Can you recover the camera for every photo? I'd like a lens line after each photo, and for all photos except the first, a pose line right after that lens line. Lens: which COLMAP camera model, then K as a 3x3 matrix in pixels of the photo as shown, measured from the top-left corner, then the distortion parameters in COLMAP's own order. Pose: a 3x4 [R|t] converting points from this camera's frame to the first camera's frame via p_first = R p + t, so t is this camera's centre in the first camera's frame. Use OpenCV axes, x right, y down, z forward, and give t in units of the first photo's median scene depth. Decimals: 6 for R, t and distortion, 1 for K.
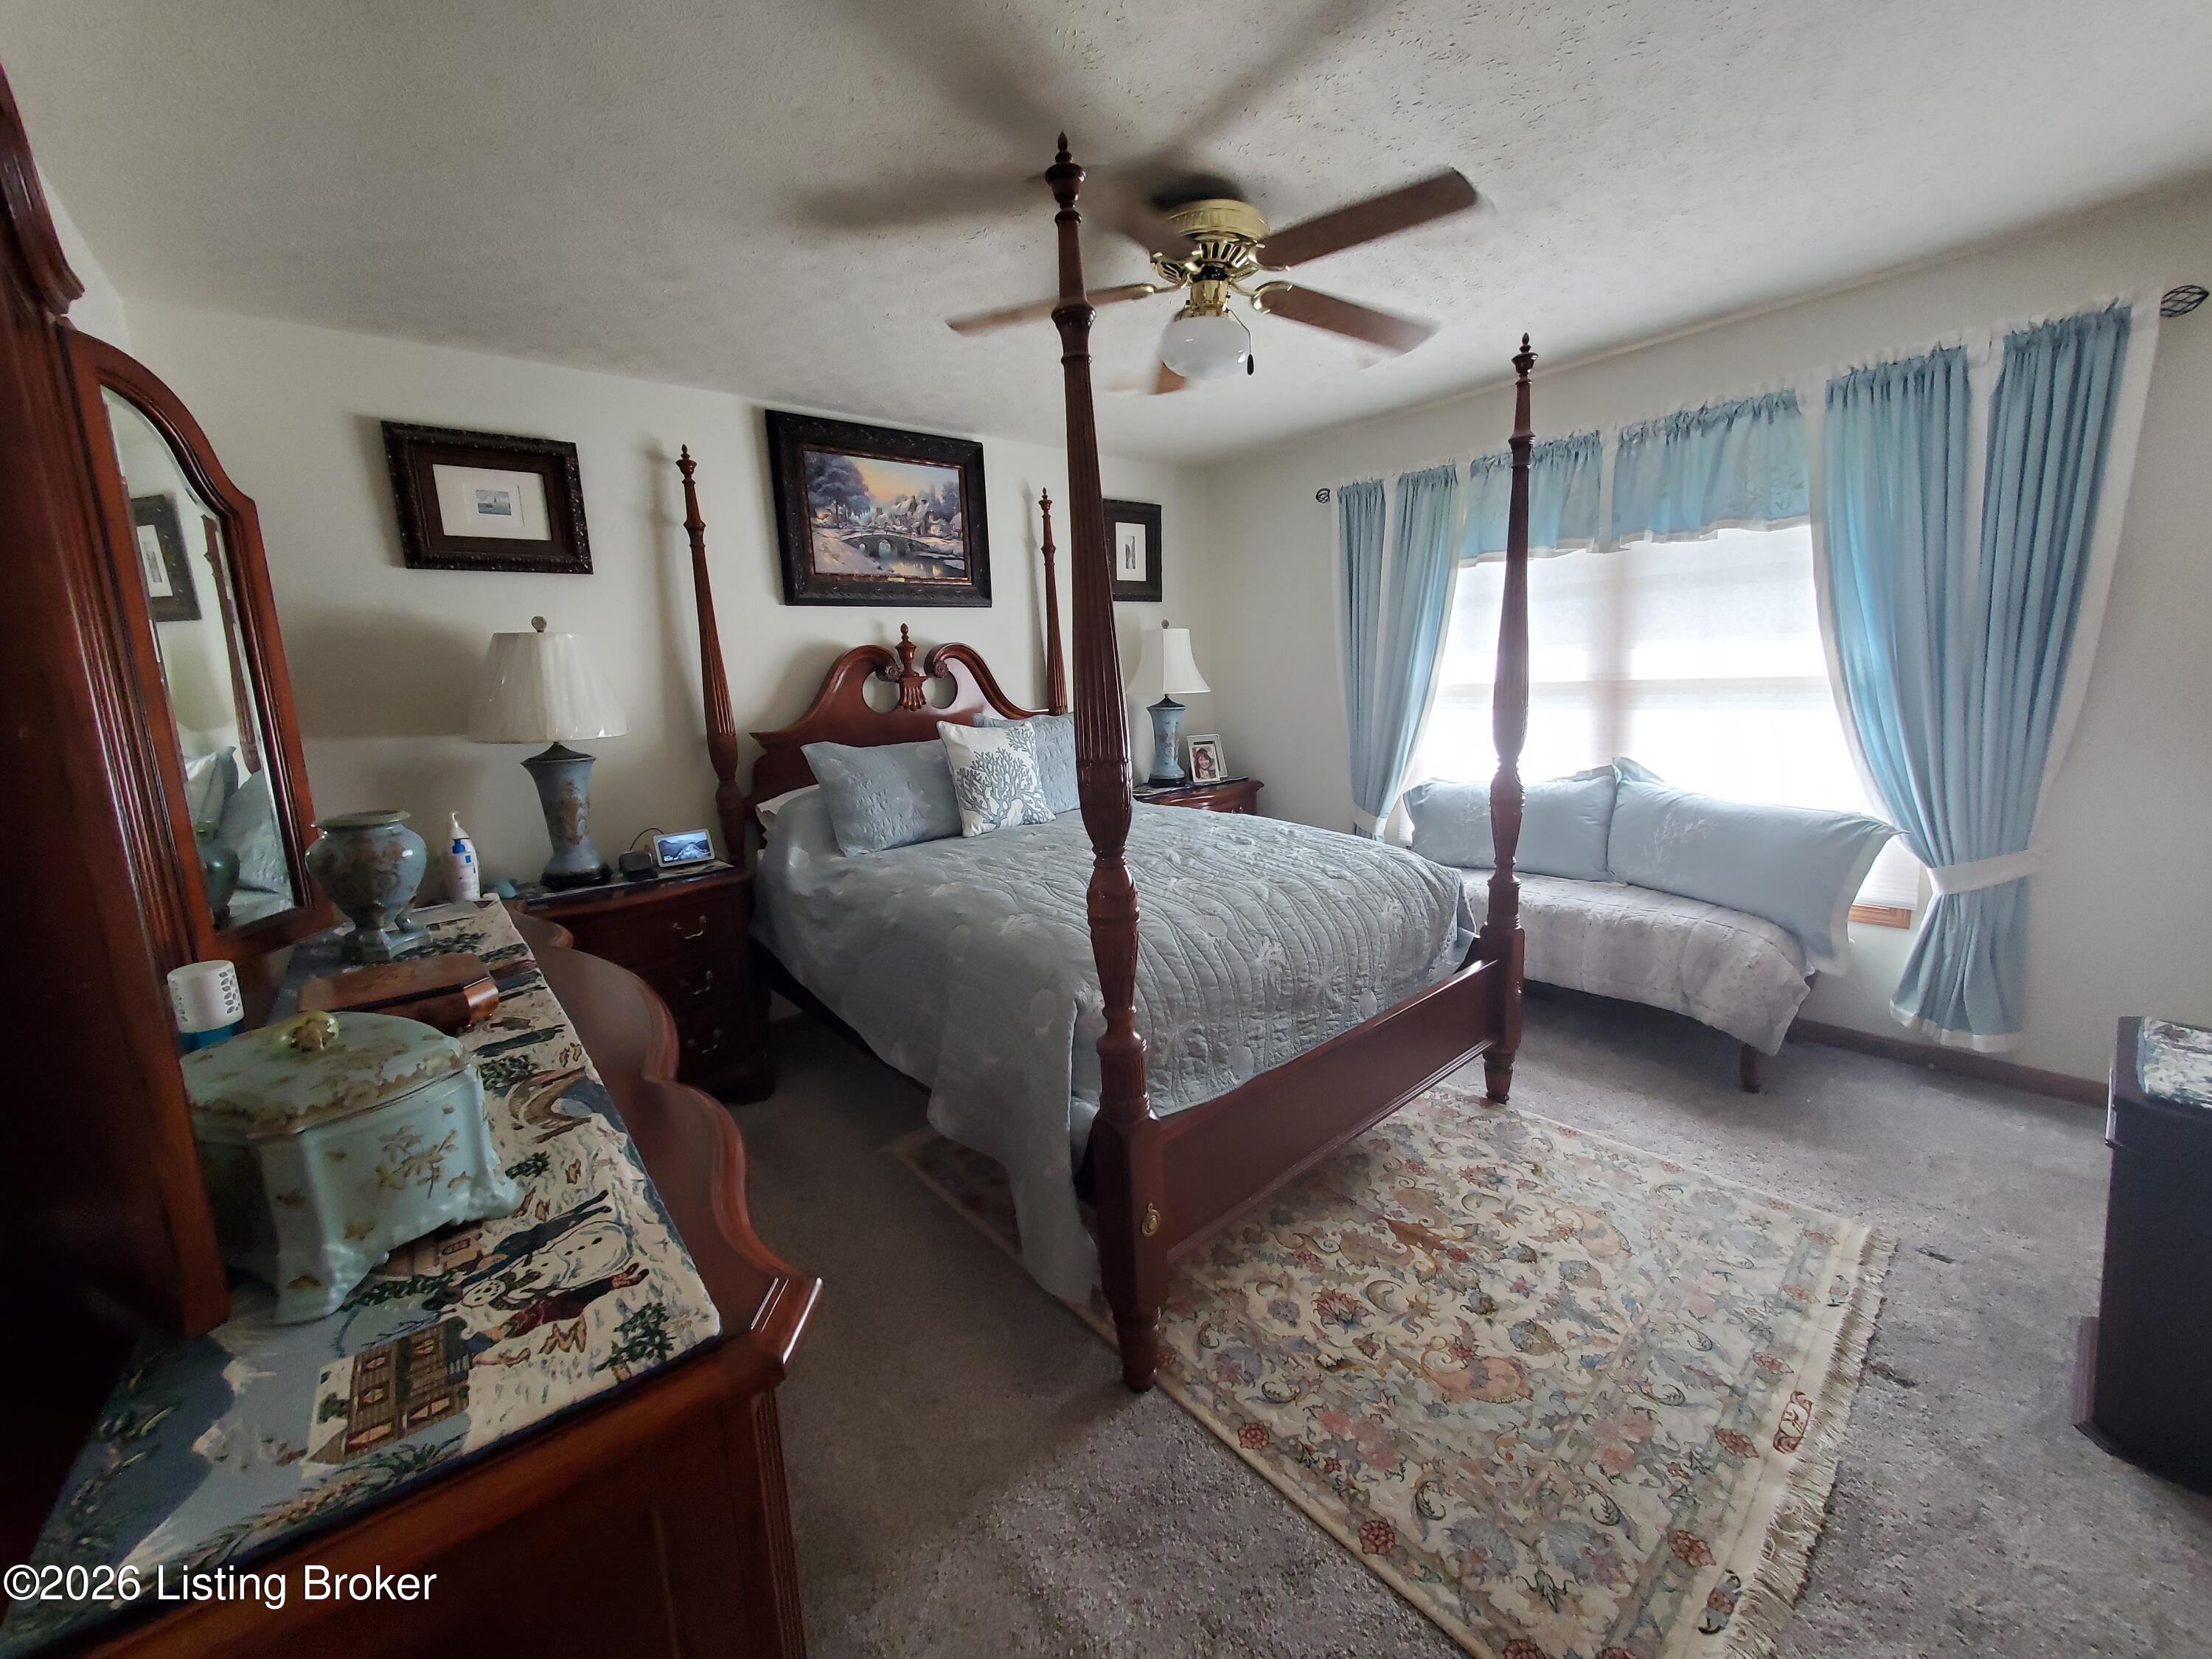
lens RADIAL K [[876.4, 0, 1106.0], [0, 876.4, 829.5], [0, 0, 1]] dist [-0.003095, -0.000245]
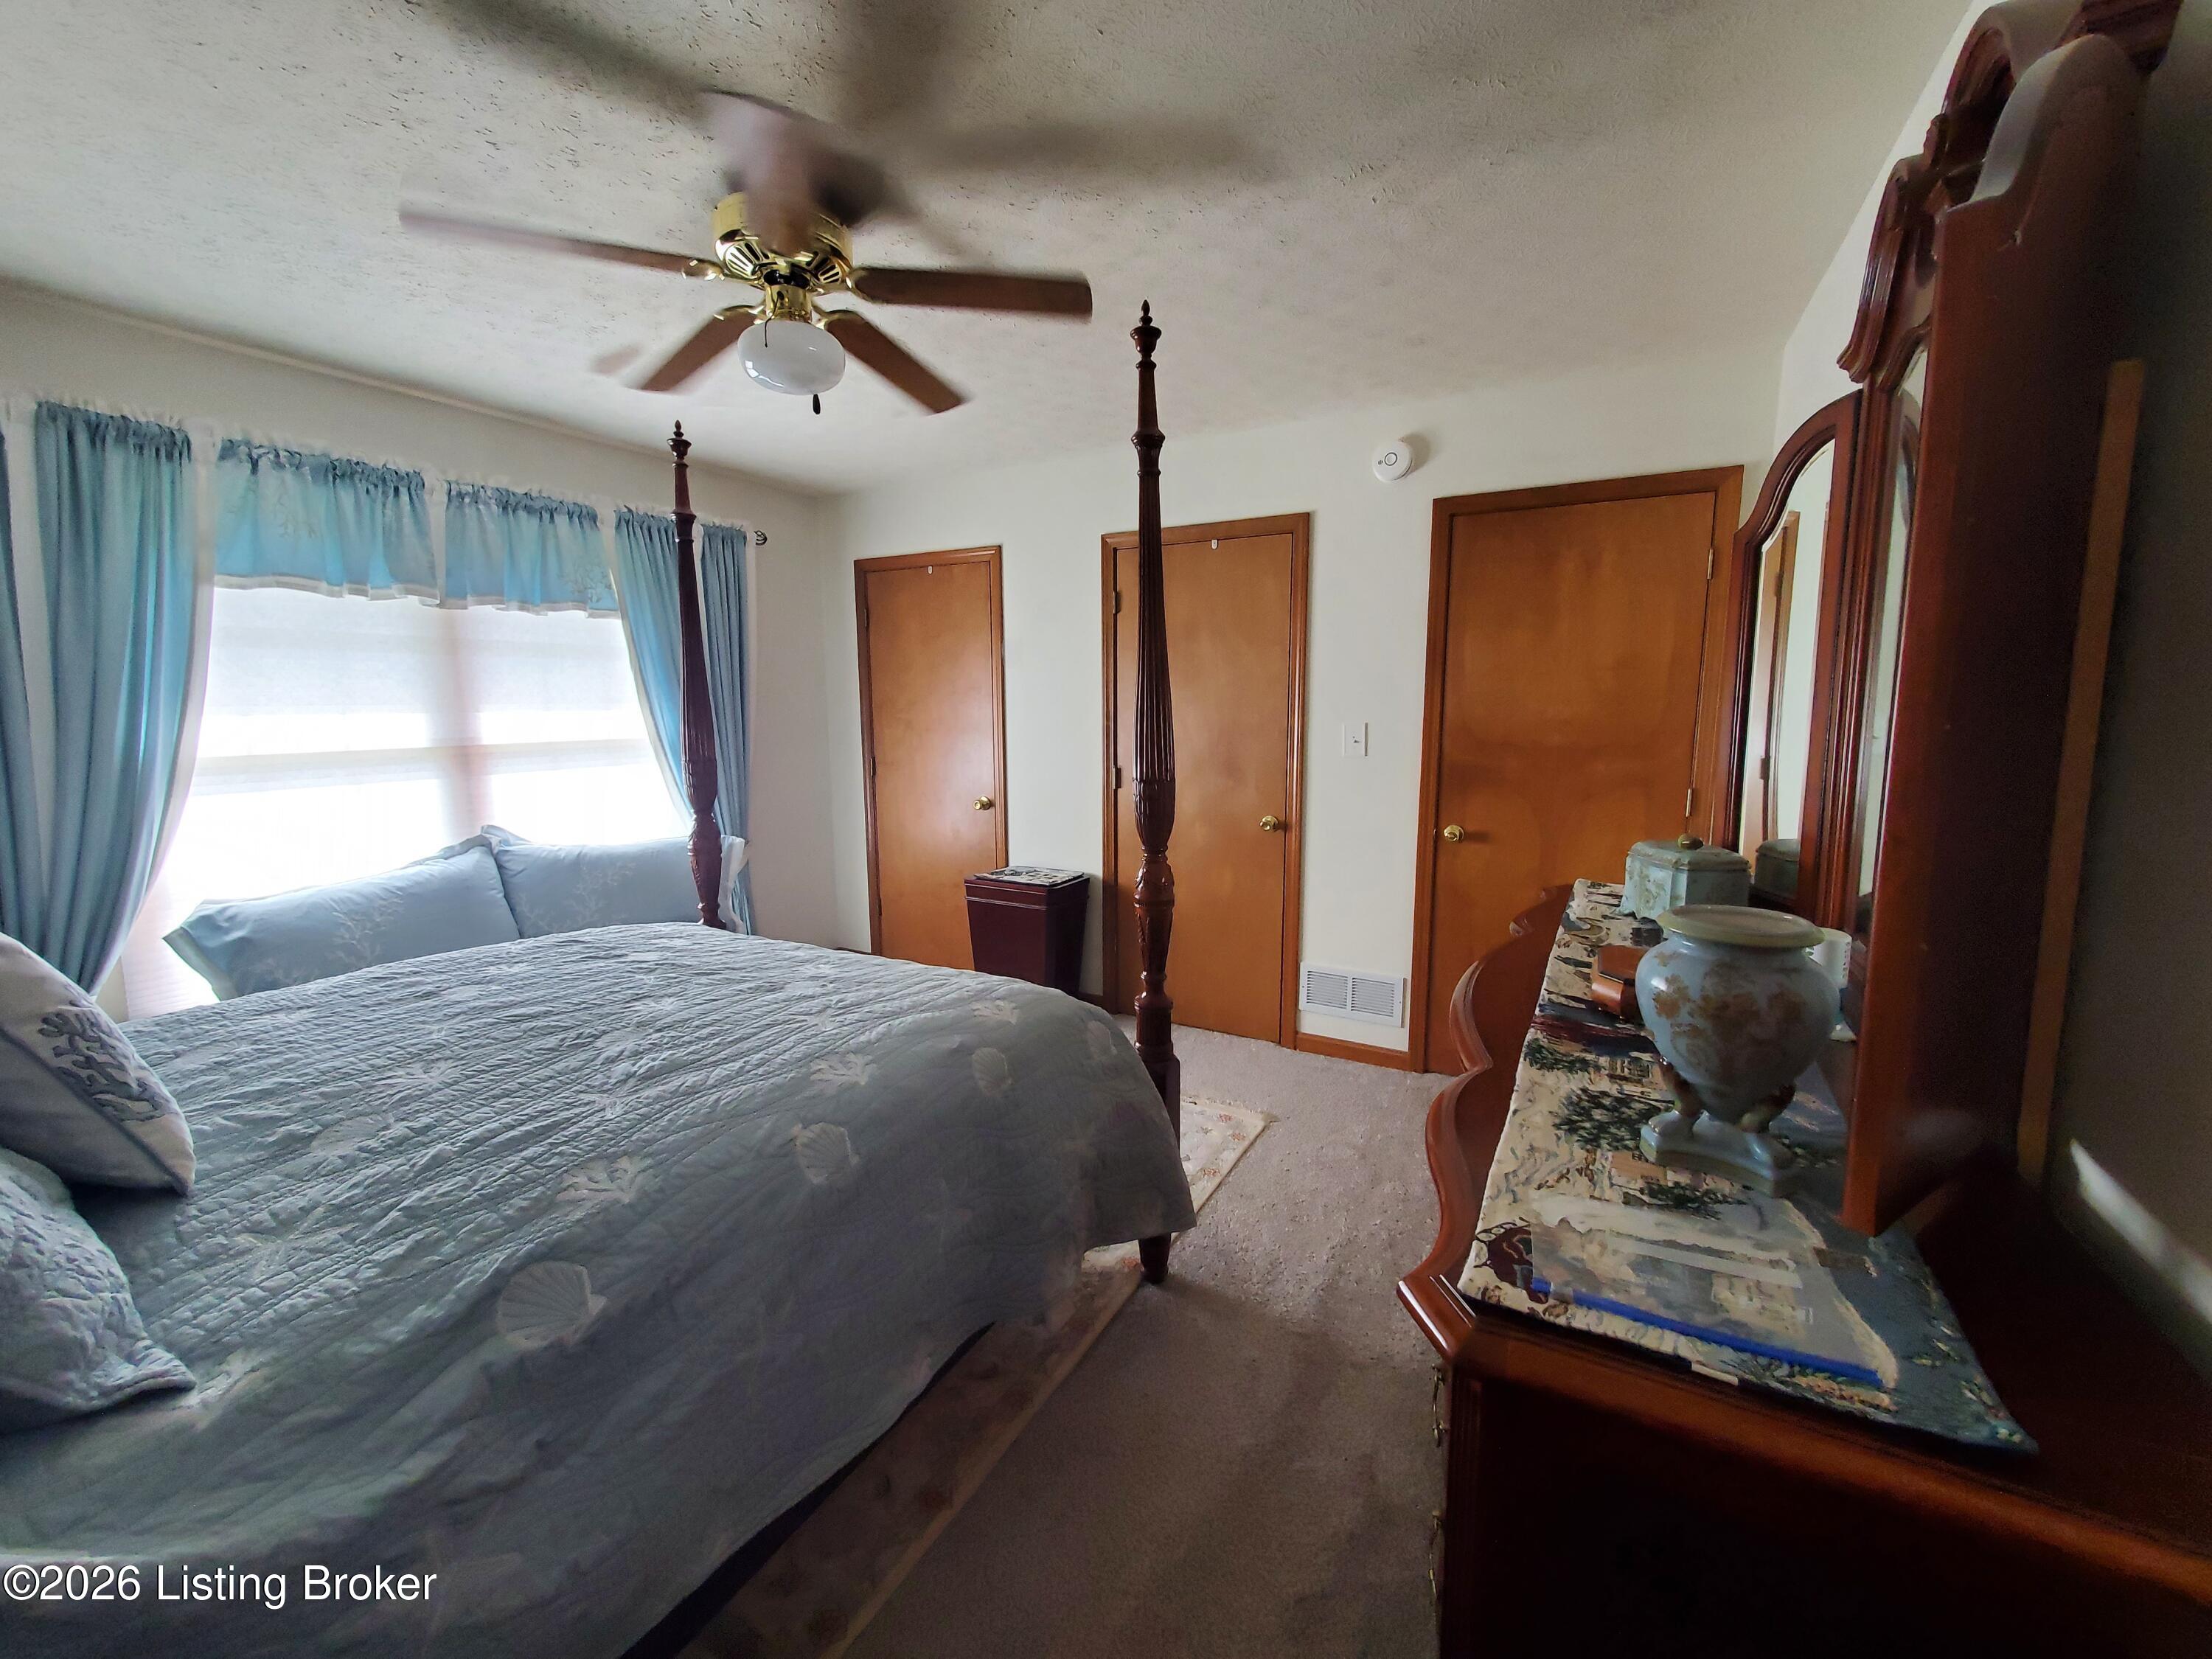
lens RADIAL K [[868.3, 0, 1133.3], [0, 868.3, 825.4], [0, 0, 1]] dist [-0.001203, -0.000054]
pose [[-0.371981, -0.083658, 0.924463, -0.654844], [0.186879, 0.968789, 0.162865, -0.125309], [-0.909234, 0.233345, -0.344737, 0.824033]]
